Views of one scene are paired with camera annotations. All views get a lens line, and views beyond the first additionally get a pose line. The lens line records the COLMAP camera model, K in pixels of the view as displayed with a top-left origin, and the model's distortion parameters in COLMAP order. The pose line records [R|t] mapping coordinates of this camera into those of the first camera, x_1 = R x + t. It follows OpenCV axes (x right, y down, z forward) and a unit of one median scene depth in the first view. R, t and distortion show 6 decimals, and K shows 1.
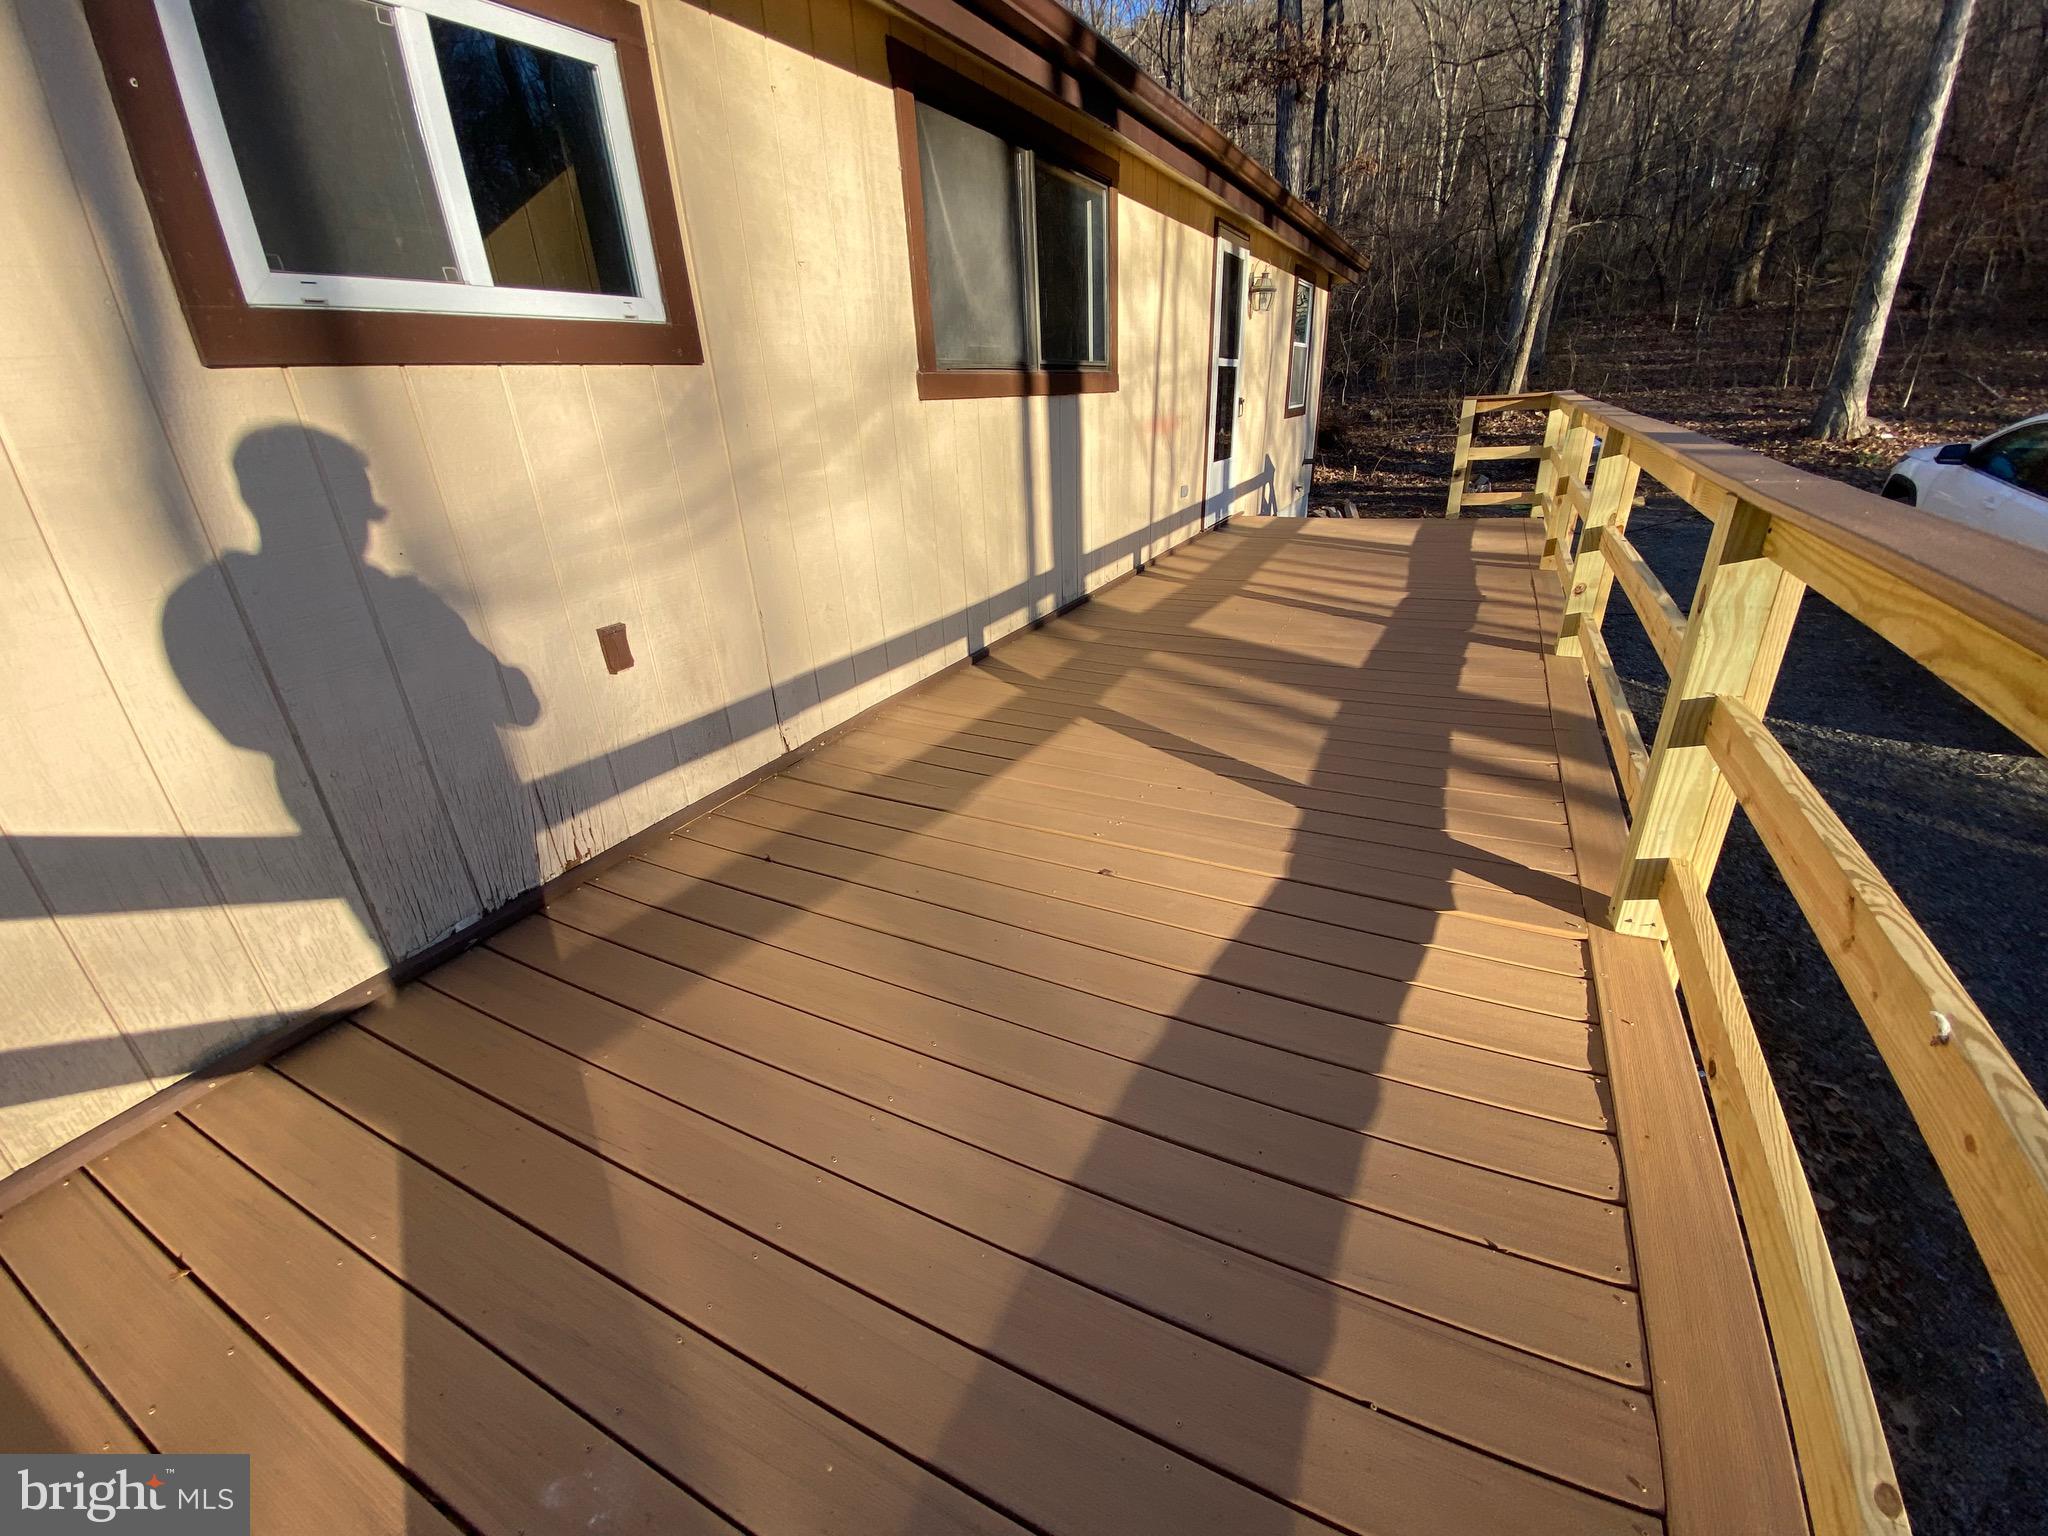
lens RADIAL K [[826.6, 0, 1035.3], [0, 826.6, 759.7], [0, 0, 1]] dist [0.012516, -0.016960]
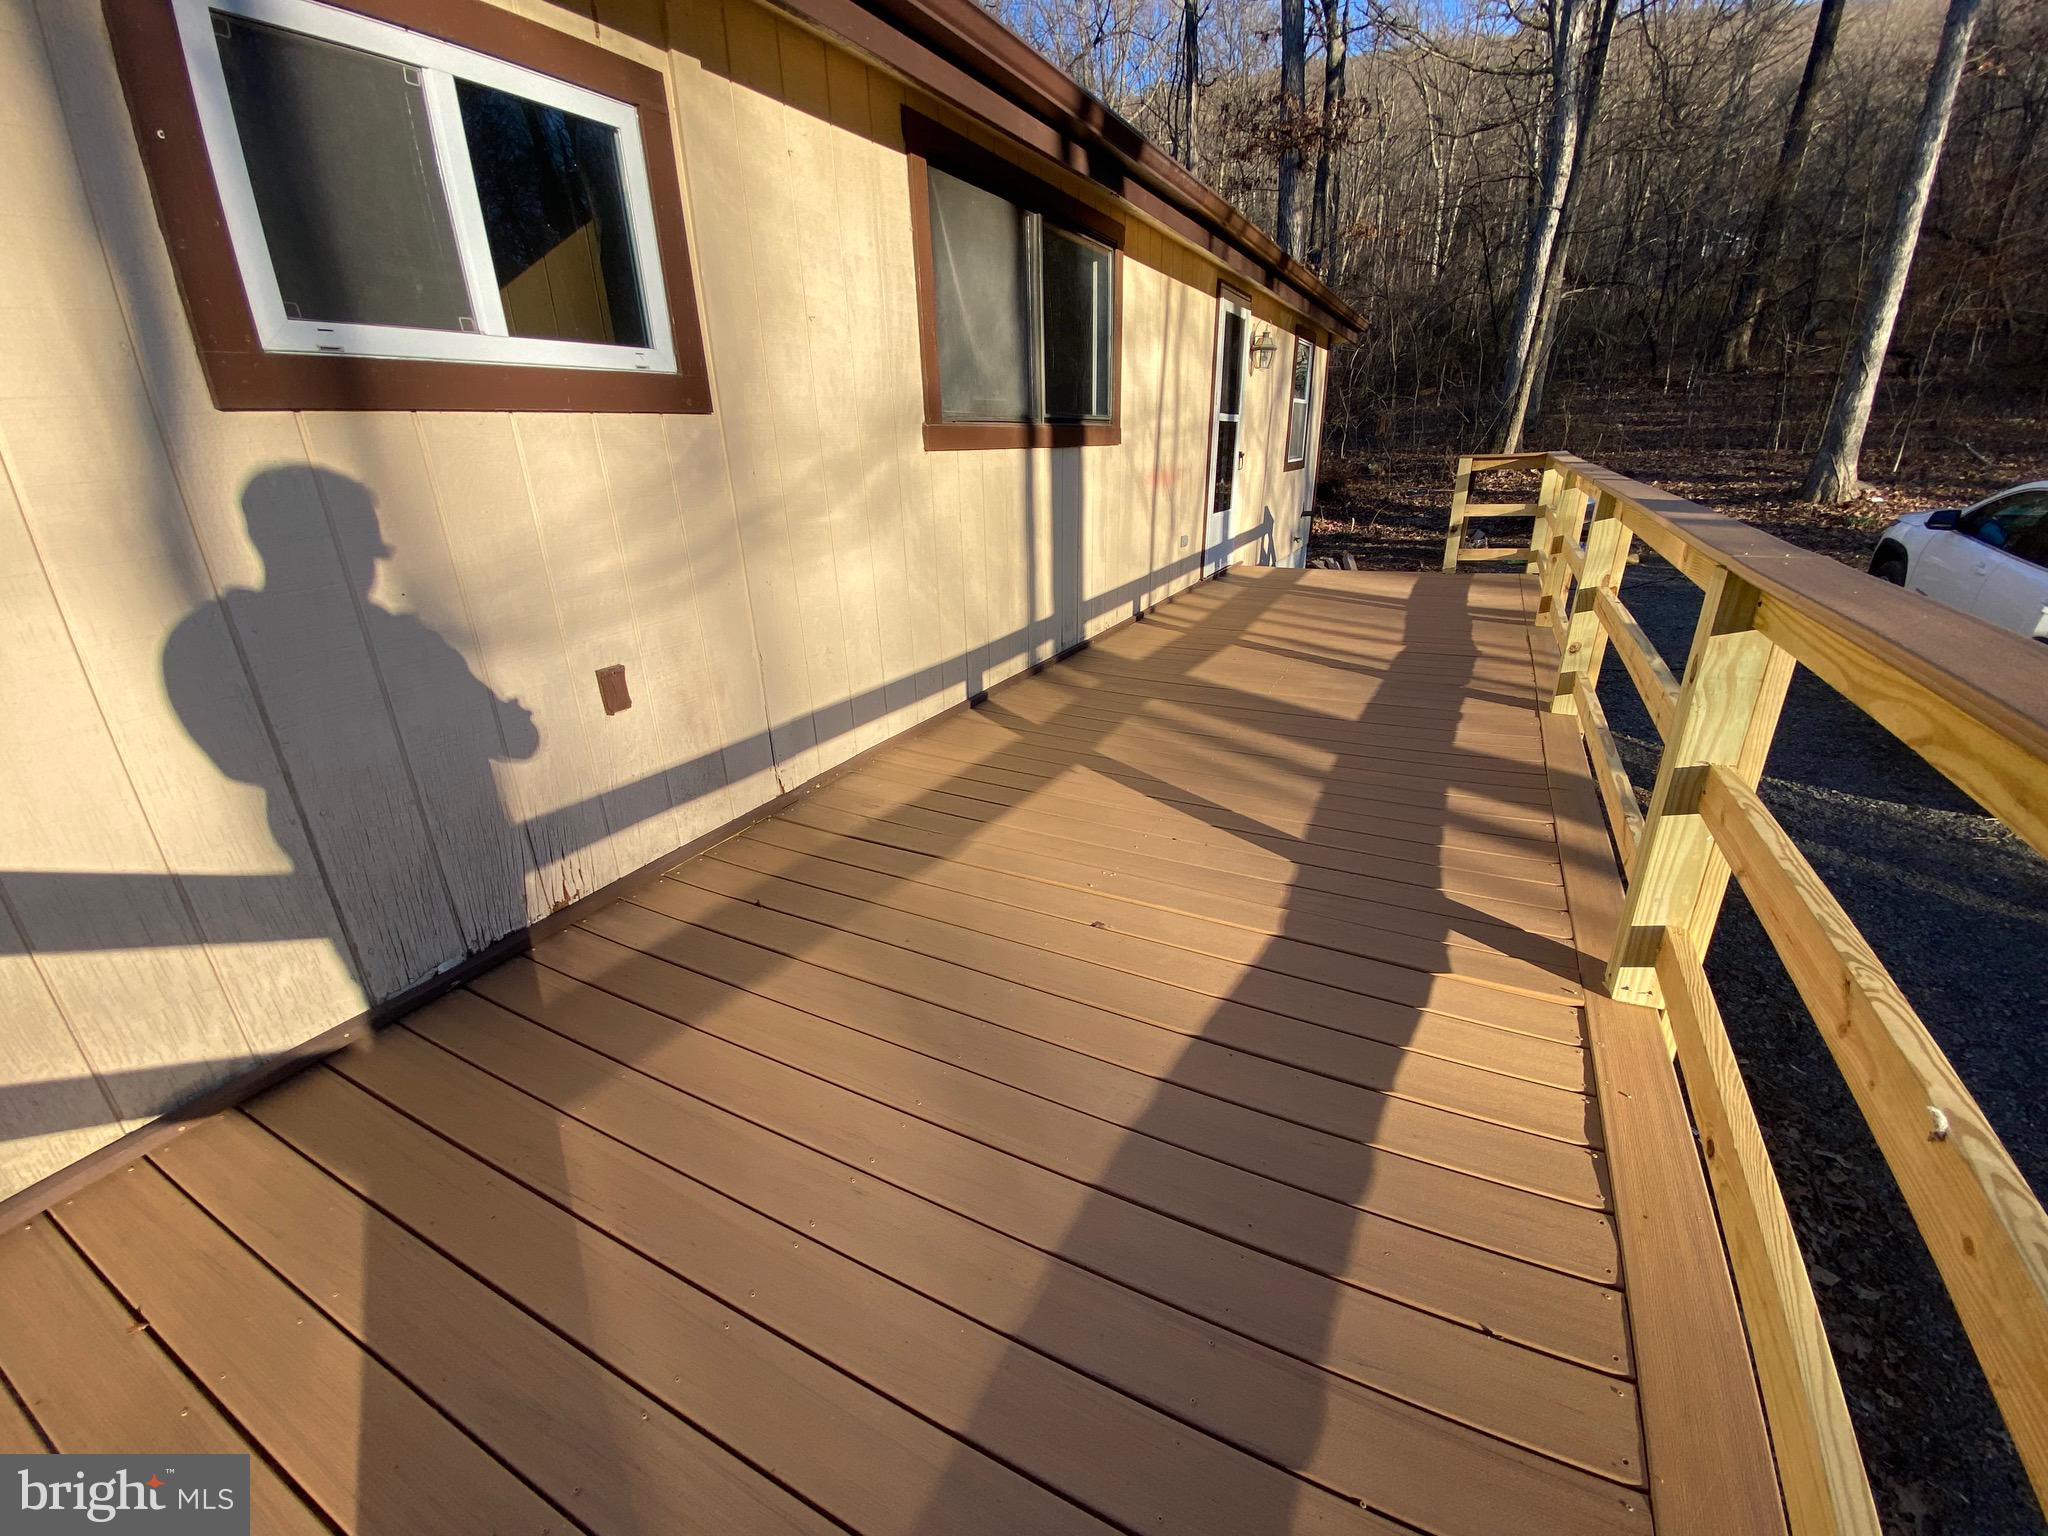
lens RADIAL K [[826.6, 0, 1034.8], [0, 826.6, 761.3], [0, 0, 1]] dist [0.012516, -0.016960]
pose [[0.999786, 0.020655, 0.001036, 0.003773], [-0.020584, 0.998699, -0.046655, -0.011184], [-0.001998, 0.046624, 0.998911, 0.001289]]
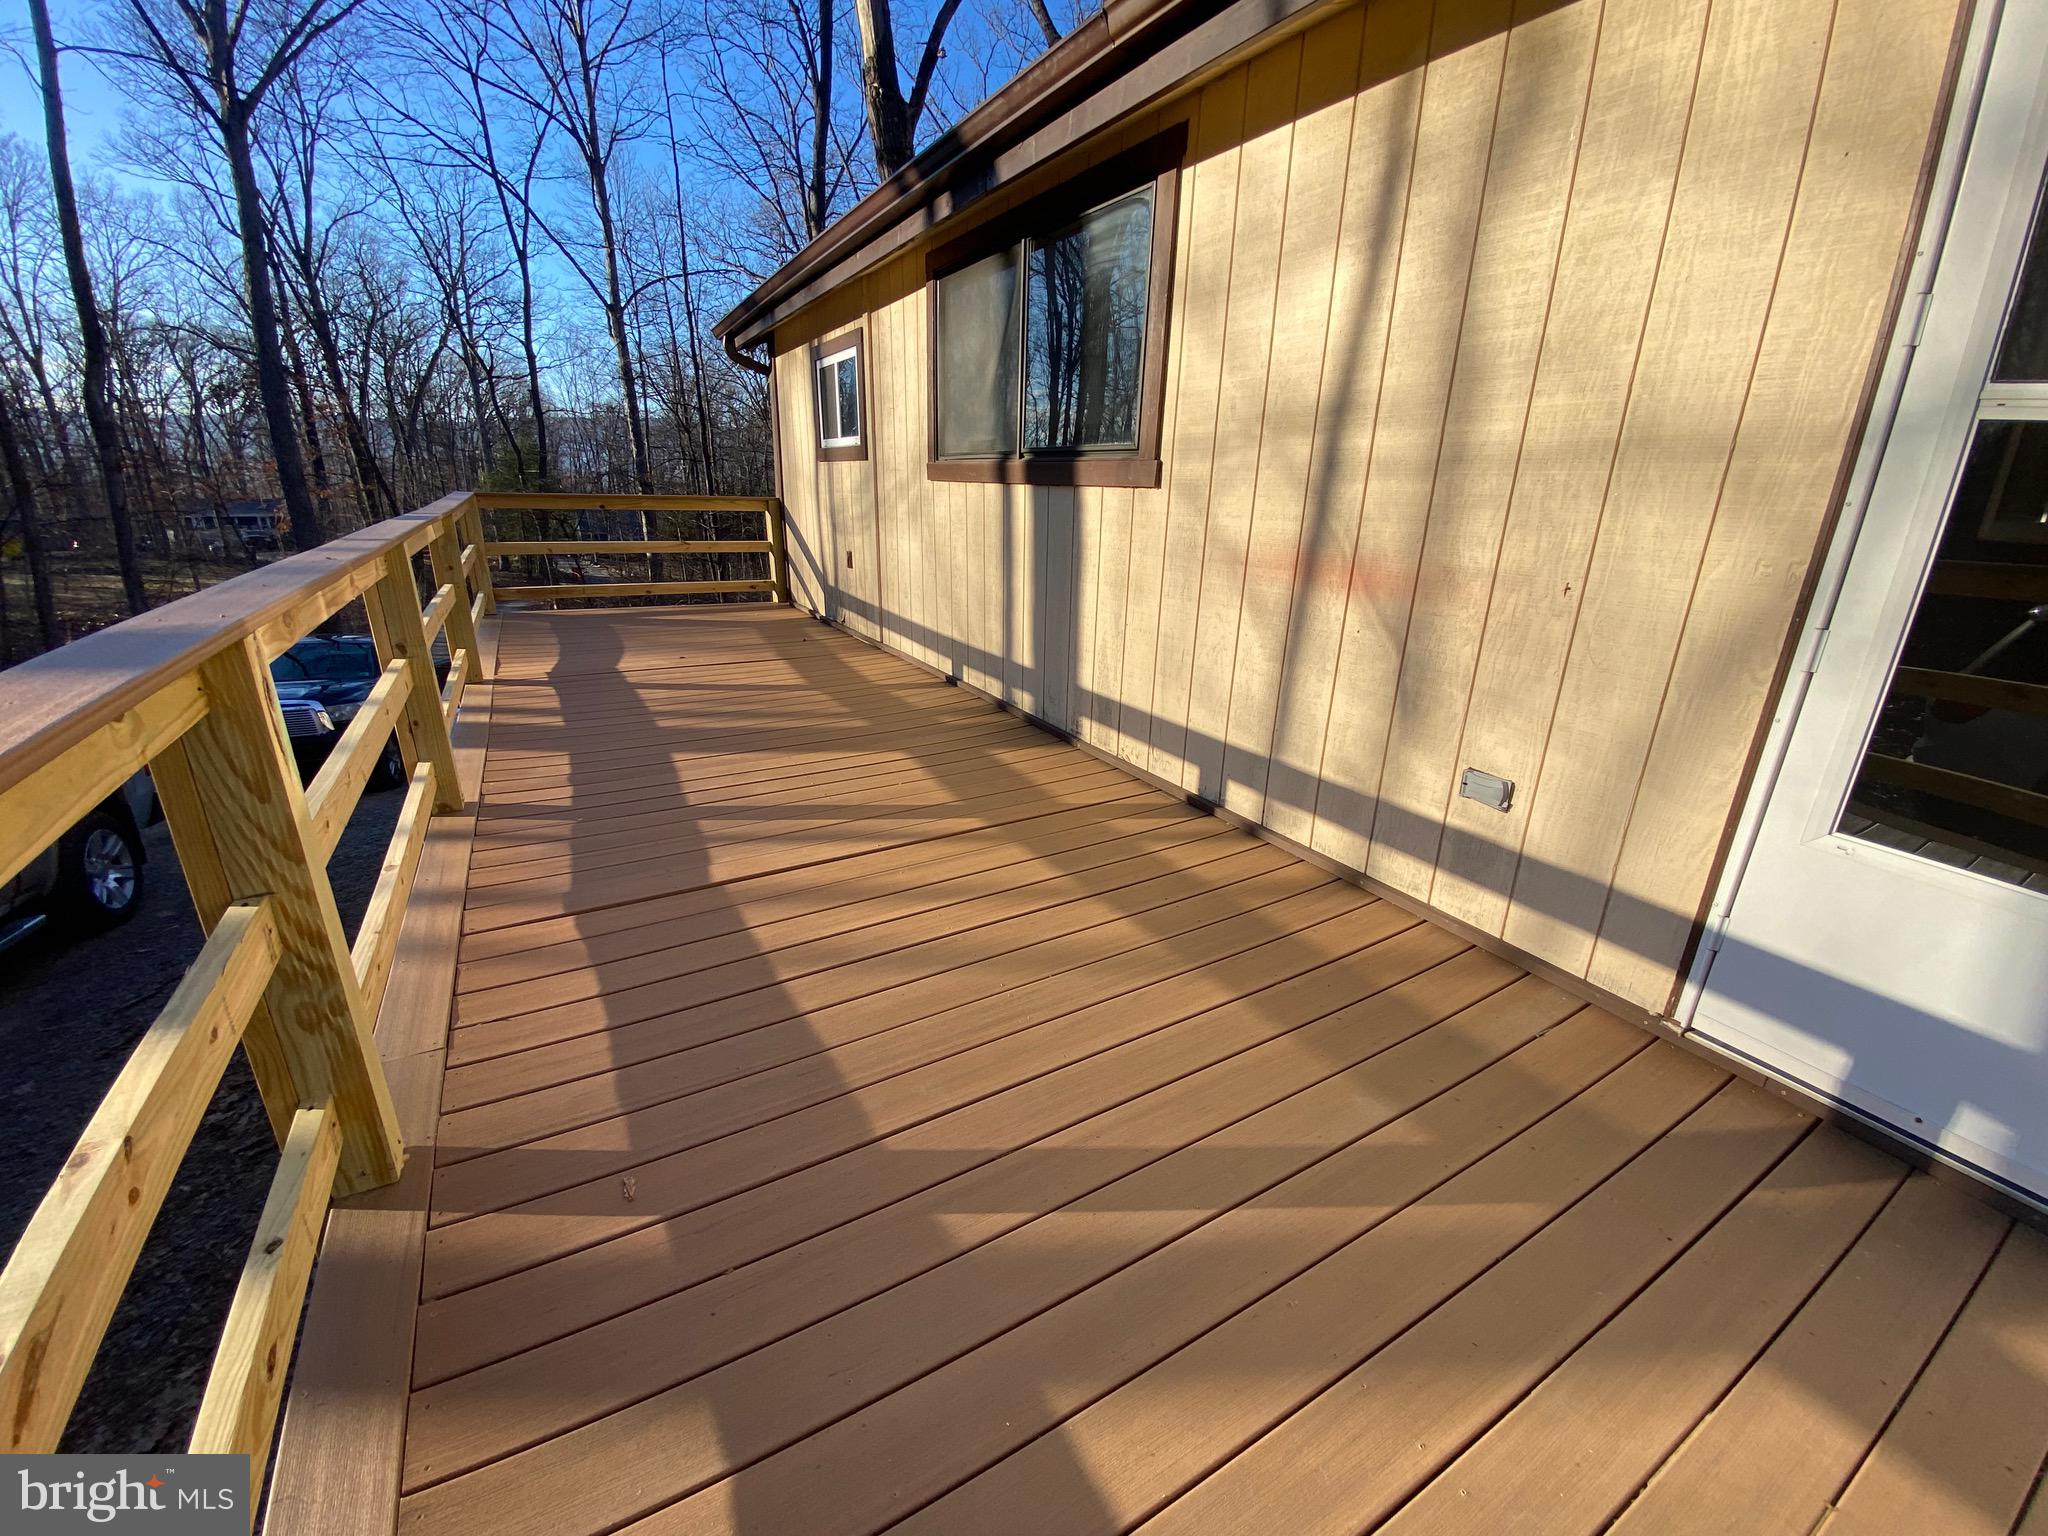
lens RADIAL K [[826.6, 0, 1013.4], [0, 826.6, 764.2], [0, 0, 1]] dist [0.012516, -0.016960]
pose [[-0.552605, 0.308199, -0.774365, 1.447318], [-0.323457, 0.776983, 0.540068, -1.197509], [0.768117, 0.548918, -0.329675, 2.539135]]
